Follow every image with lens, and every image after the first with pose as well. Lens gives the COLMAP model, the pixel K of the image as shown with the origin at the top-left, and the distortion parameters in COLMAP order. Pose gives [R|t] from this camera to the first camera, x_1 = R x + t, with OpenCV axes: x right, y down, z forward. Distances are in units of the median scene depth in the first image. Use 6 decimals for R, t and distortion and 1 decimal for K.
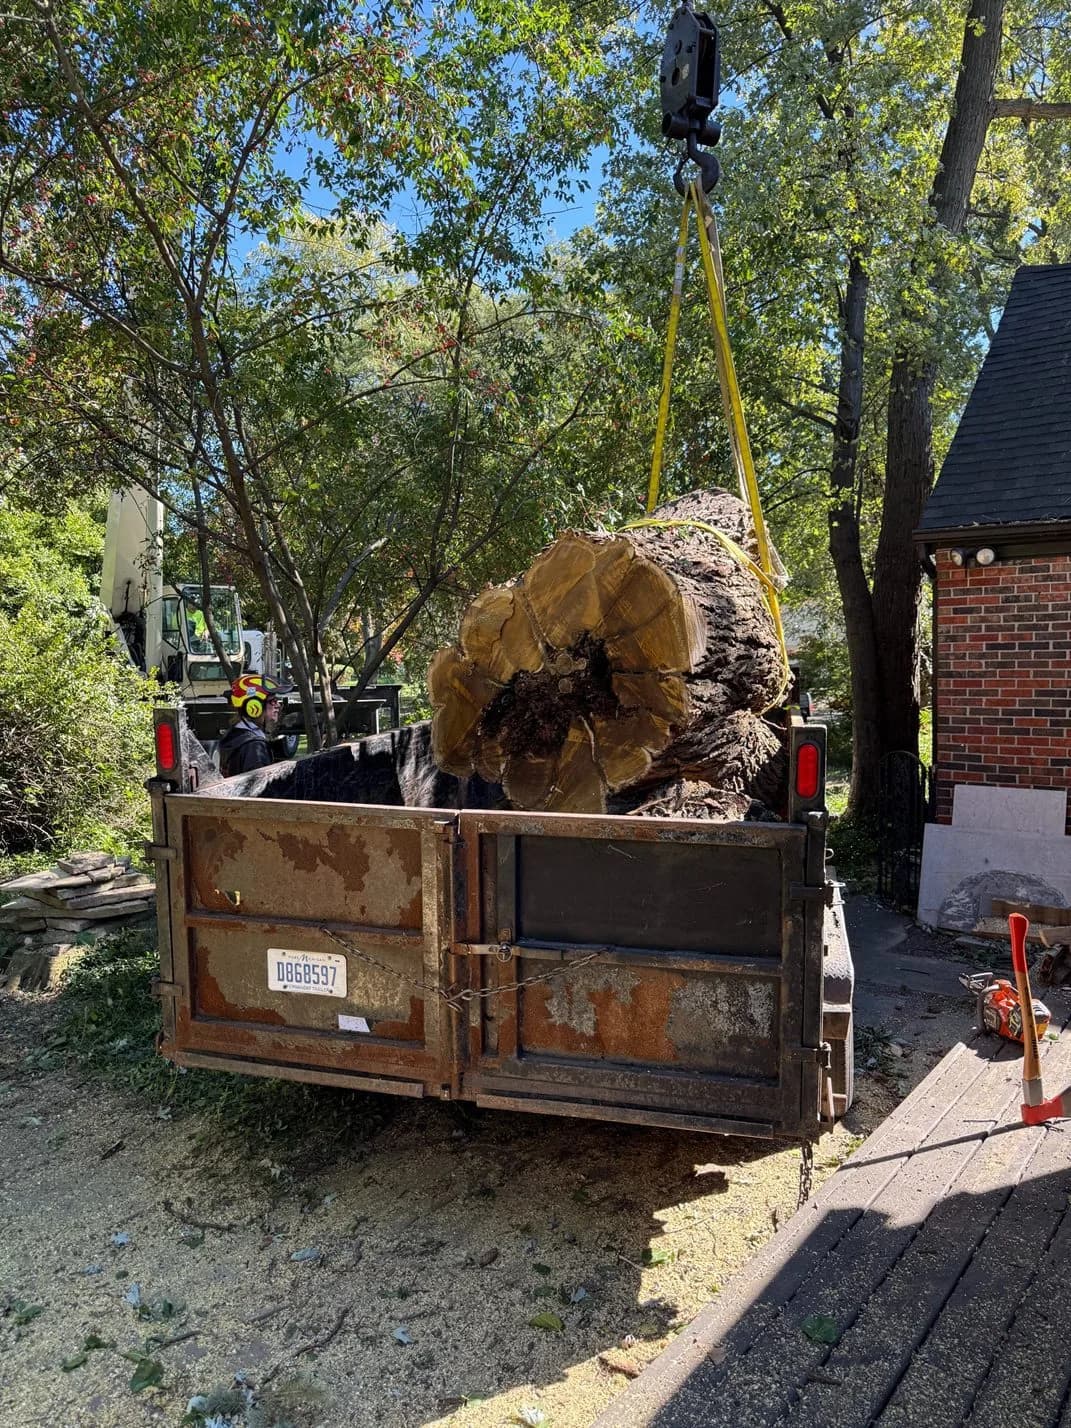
lens RADIAL K [[943.7, 0, 535.5], [0, 943.7, 714.0], [0, 0, 1]] dist [0.042993, 0.000180]
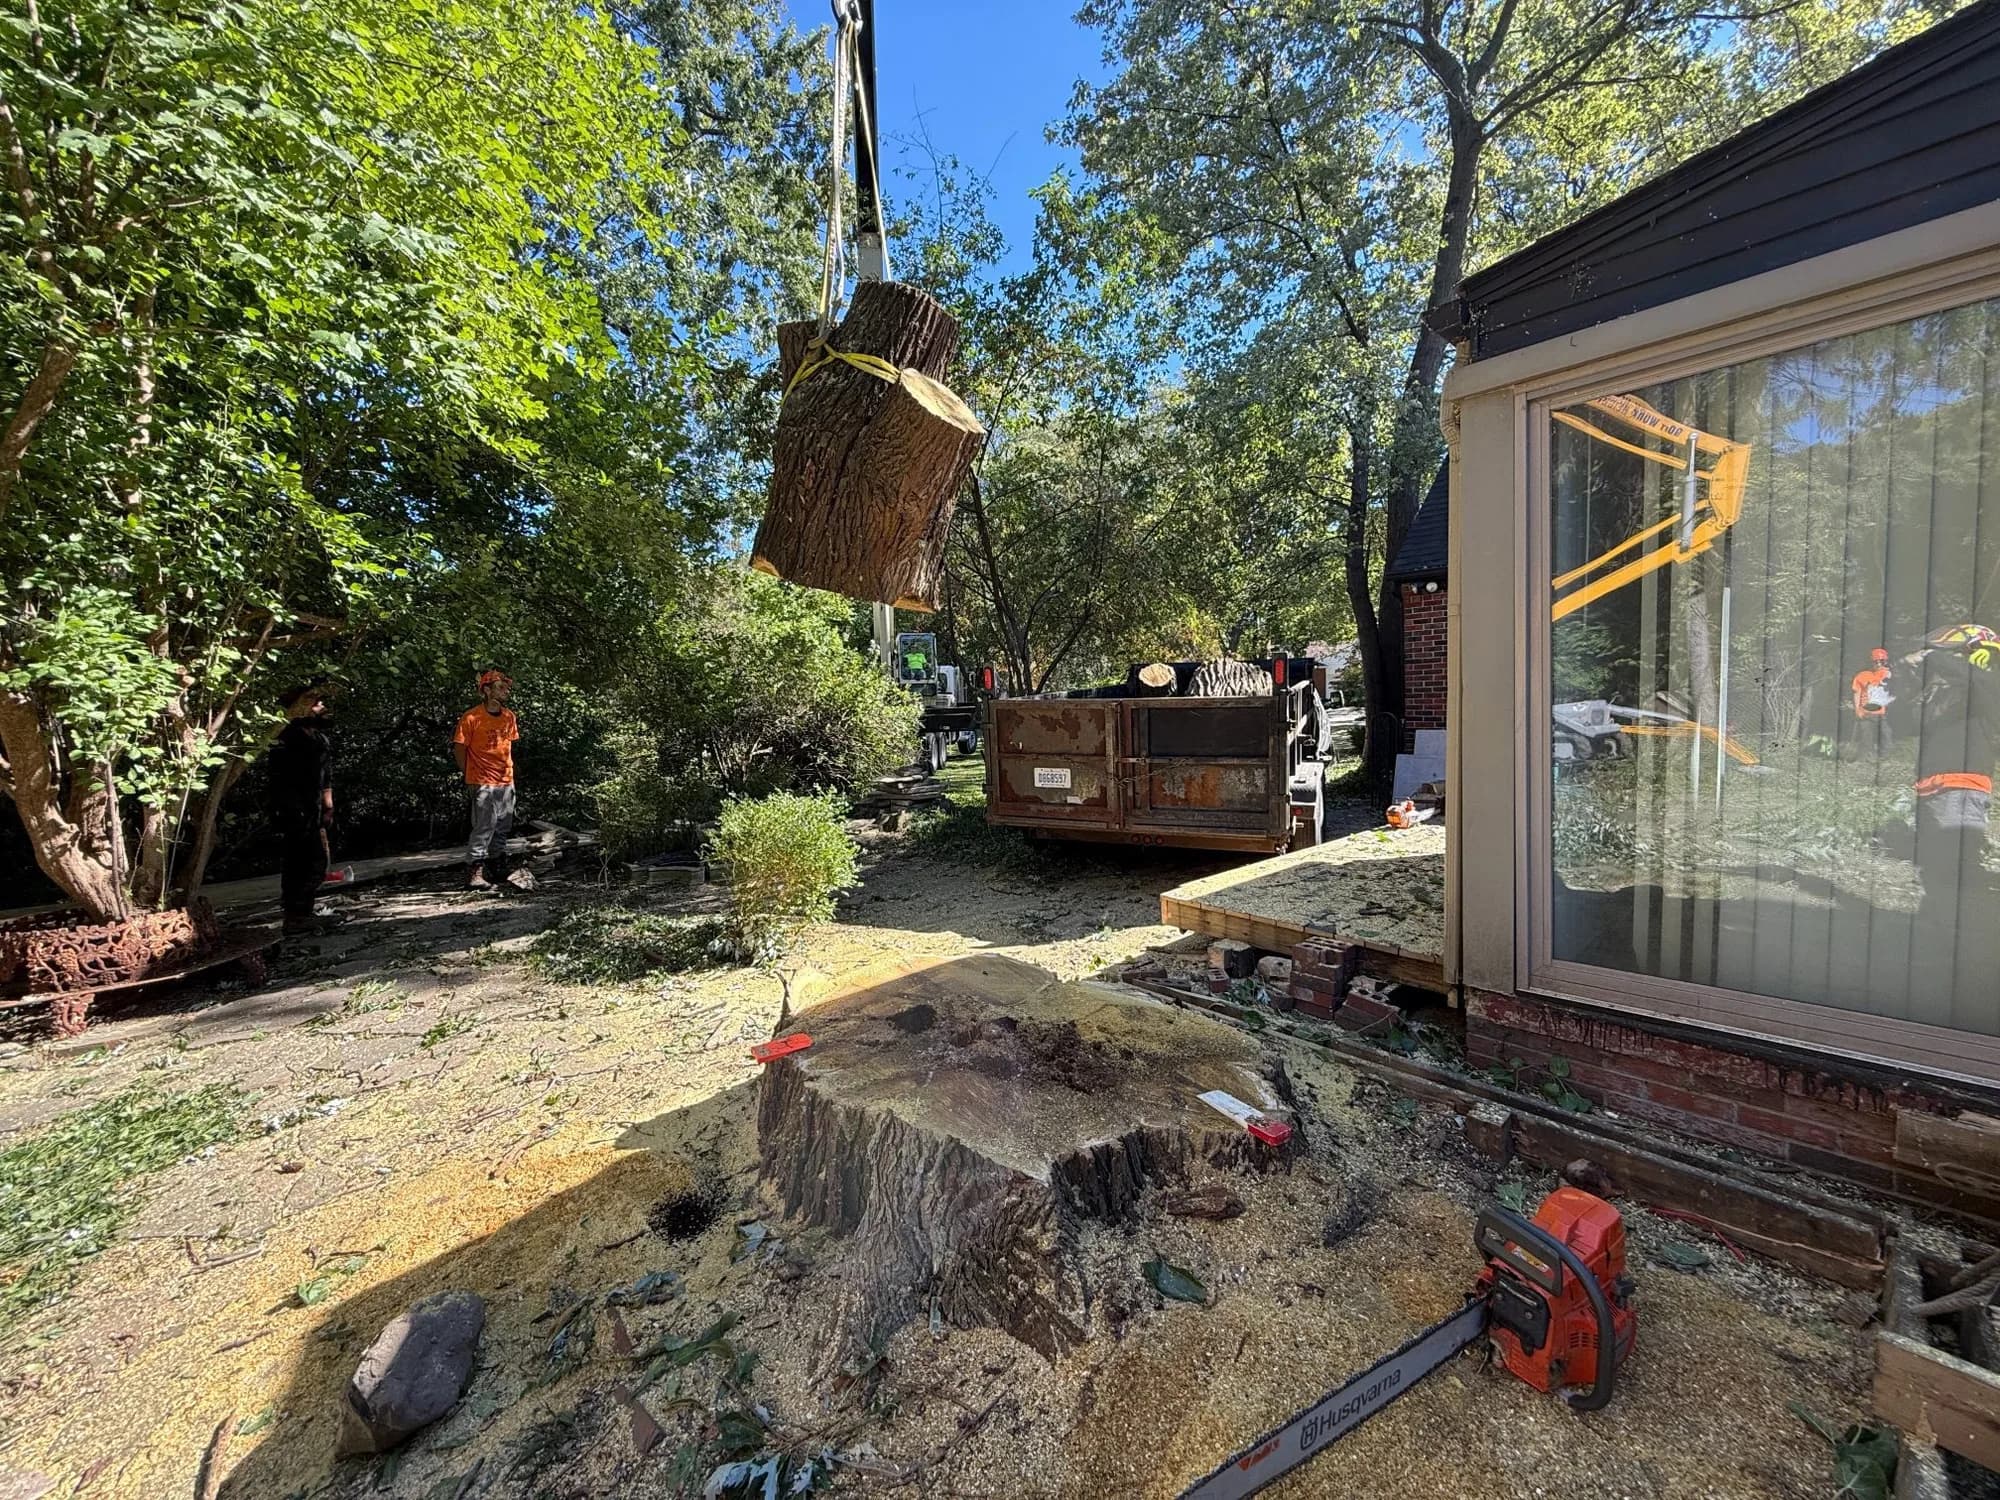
lens RADIAL K [[854.0, 0, 1000.0], [0, 854.0, 750.0], [0, 0, 1]] dist [-0.000245, -0.000002]
pose [[0.987912, -0.016517, -0.154132, -0.053088], [0.013141, 0.999652, -0.022891, 0.251099], [0.154456, 0.020589, 0.987785, -0.995139]]
